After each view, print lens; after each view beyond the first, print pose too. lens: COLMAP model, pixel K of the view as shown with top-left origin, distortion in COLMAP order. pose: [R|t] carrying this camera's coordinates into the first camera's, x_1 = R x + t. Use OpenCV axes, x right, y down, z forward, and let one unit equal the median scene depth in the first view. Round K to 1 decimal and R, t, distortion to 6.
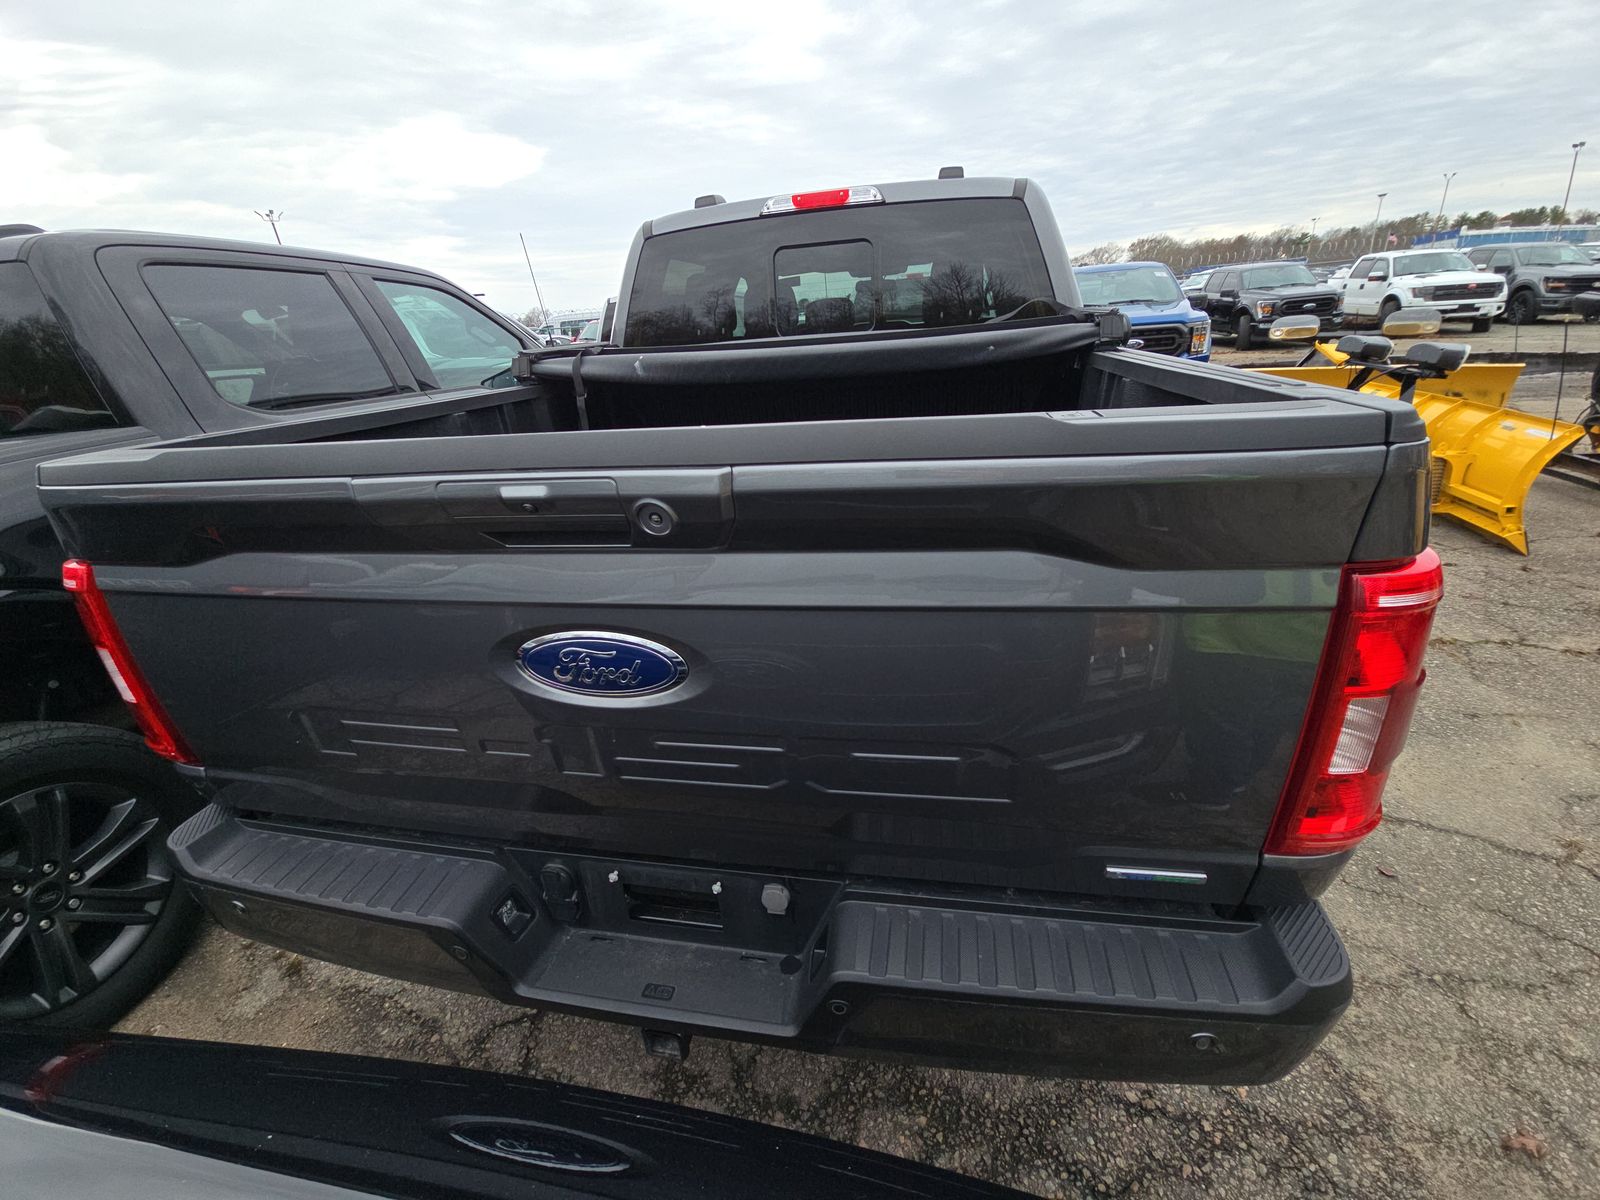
lens RADIAL K [[641.7, 0, 824.3], [0, 641.7, 613.9], [0, 0, 1]] dist [0.049132, -0.026641]
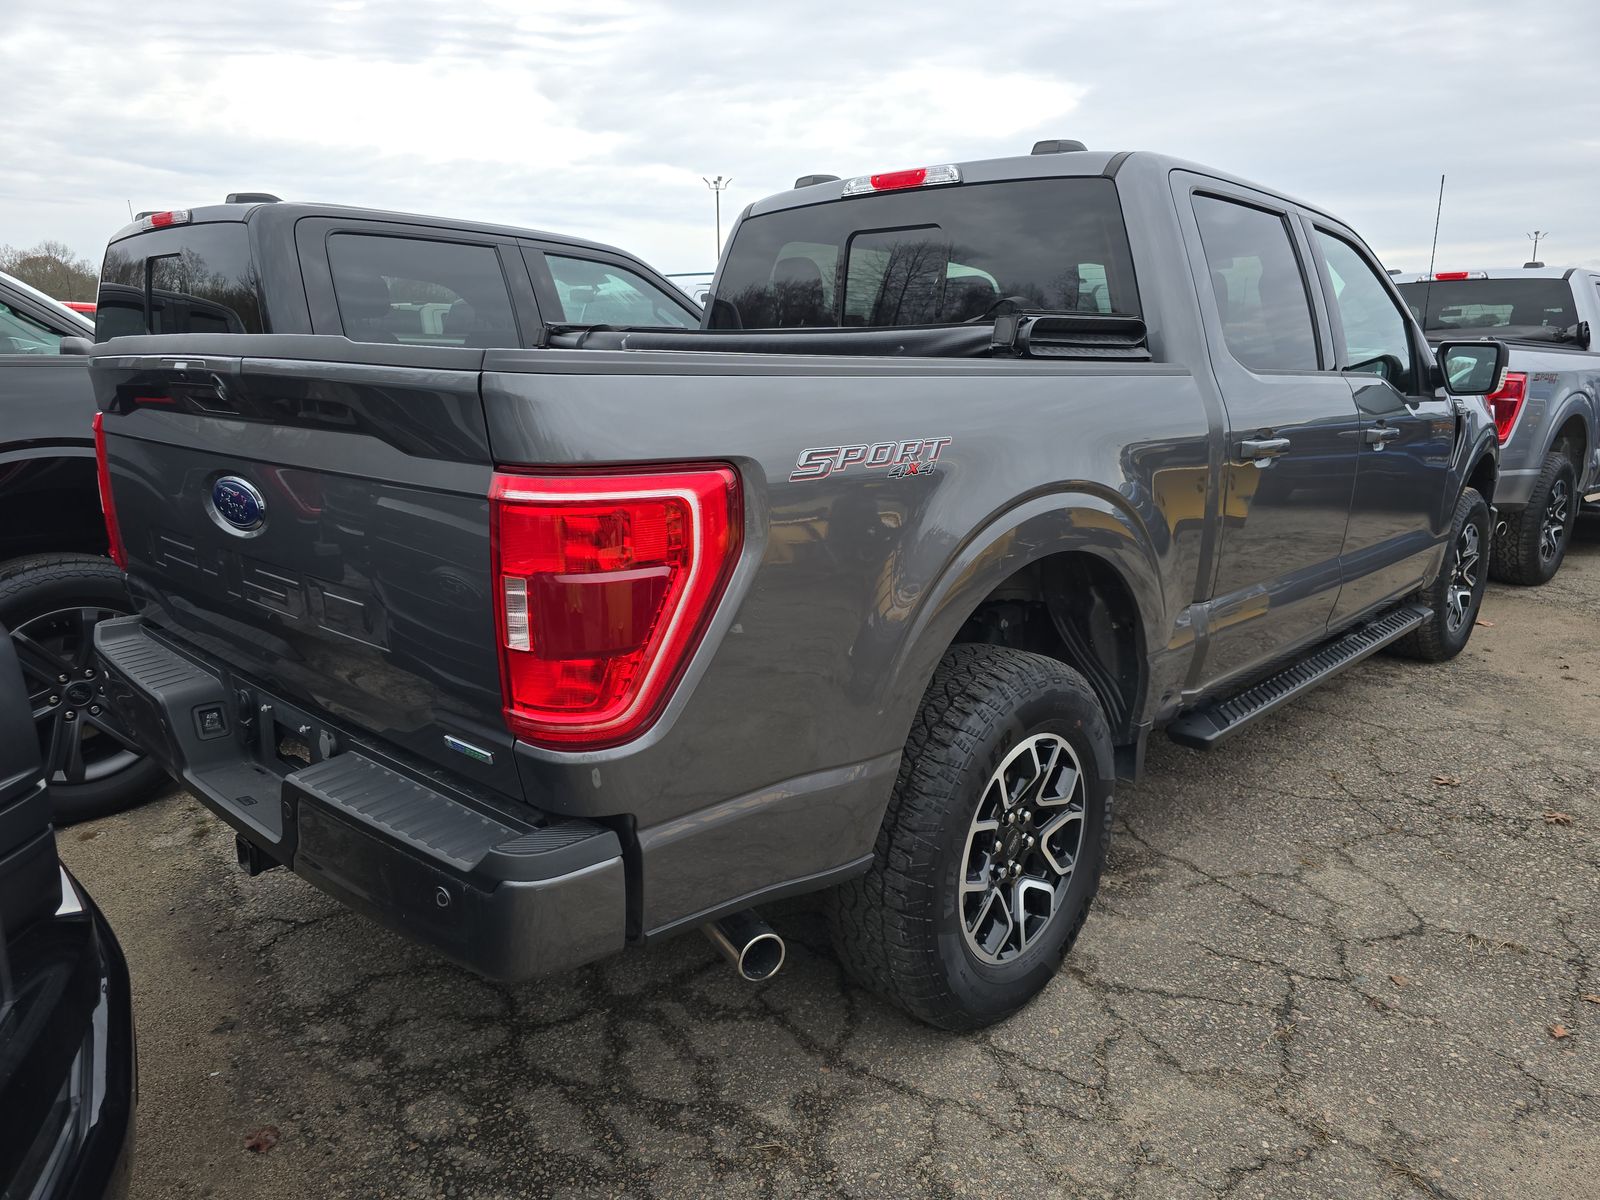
lens RADIAL K [[1106.5, 0, 801.4], [0, 1106.5, 624.4], [0, 0, 1]] dist [0.044583, -0.004544]
pose [[0.838087, 0.198708, -0.508061, 0.724961], [-0.280003, 0.955957, -0.088002, 0.074142], [0.468198, 0.216011, 0.856814, -0.166703]]
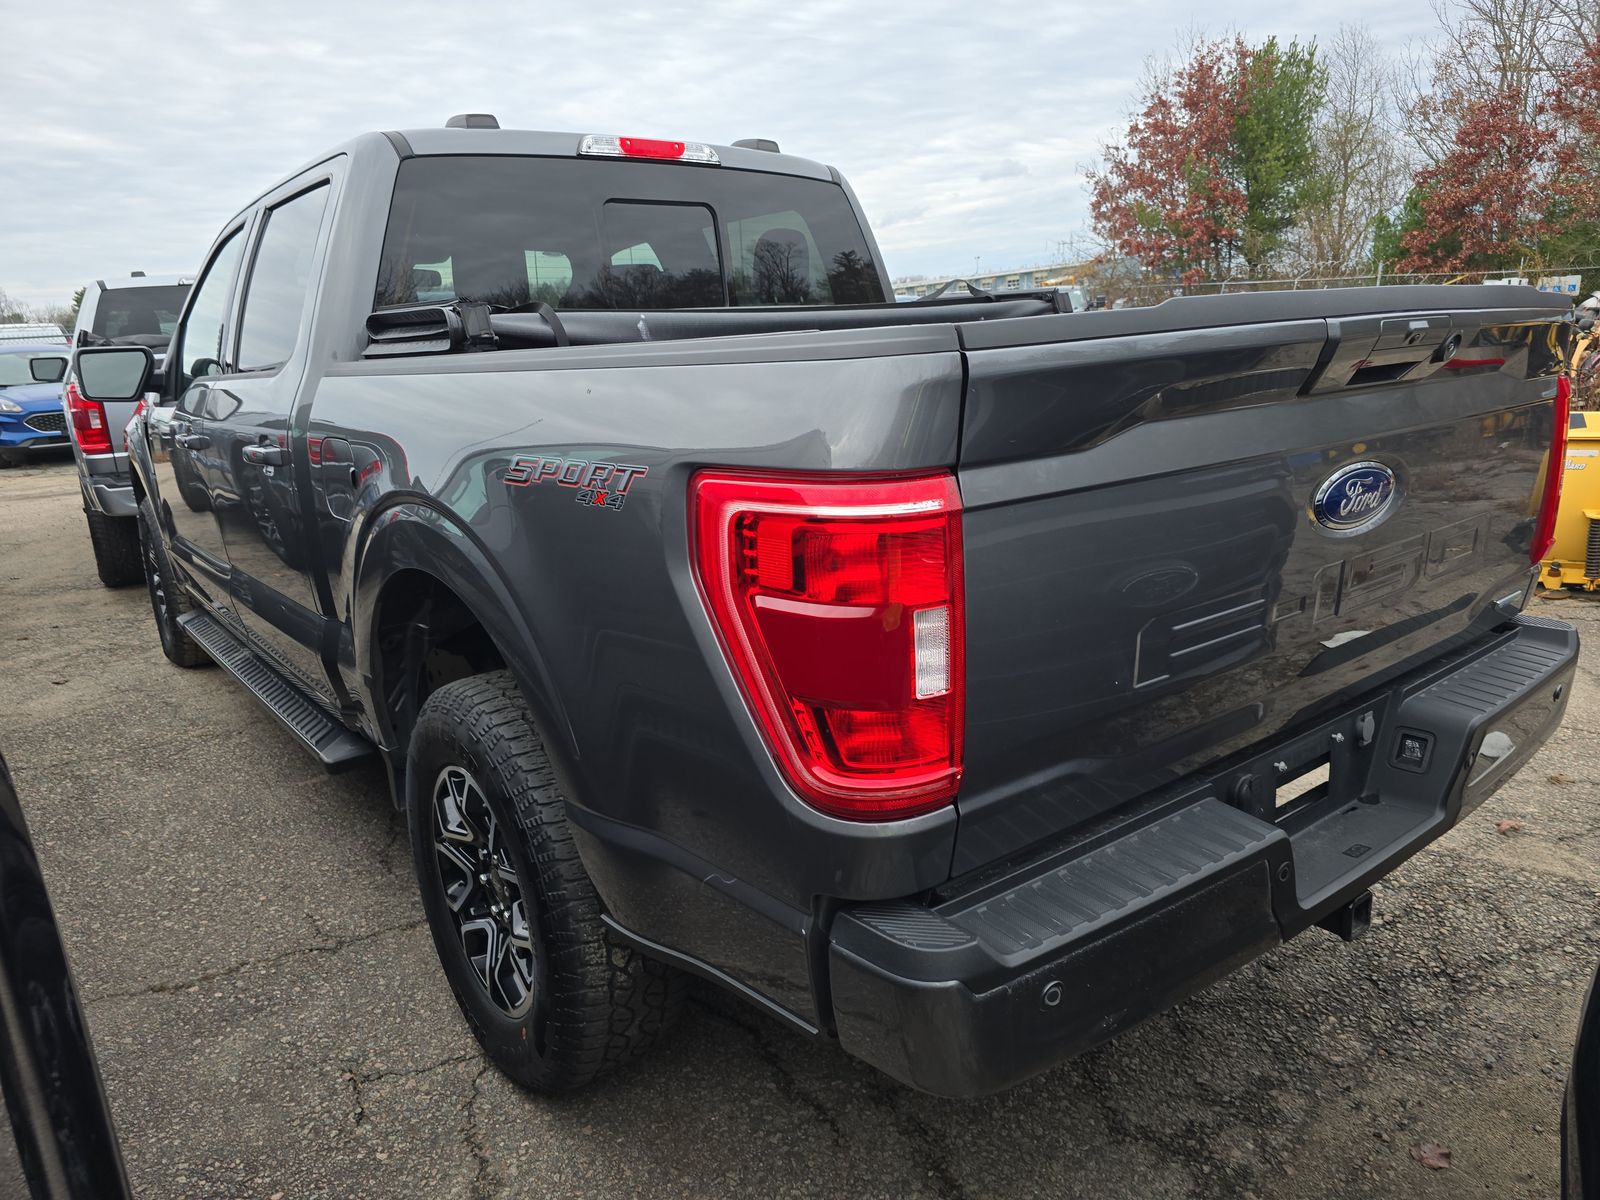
lens RADIAL K [[1092.7, 0, 800.0], [0, 1092.7, 600.0], [0, 0, 1]] dist [0.030599, -0.024114]
pose [[0.654963, -0.141150, 0.742361, -0.924871], [0.309321, 0.946403, -0.092958, 0.049671], [-0.689452, 0.290512, 0.663520, 0.162998]]
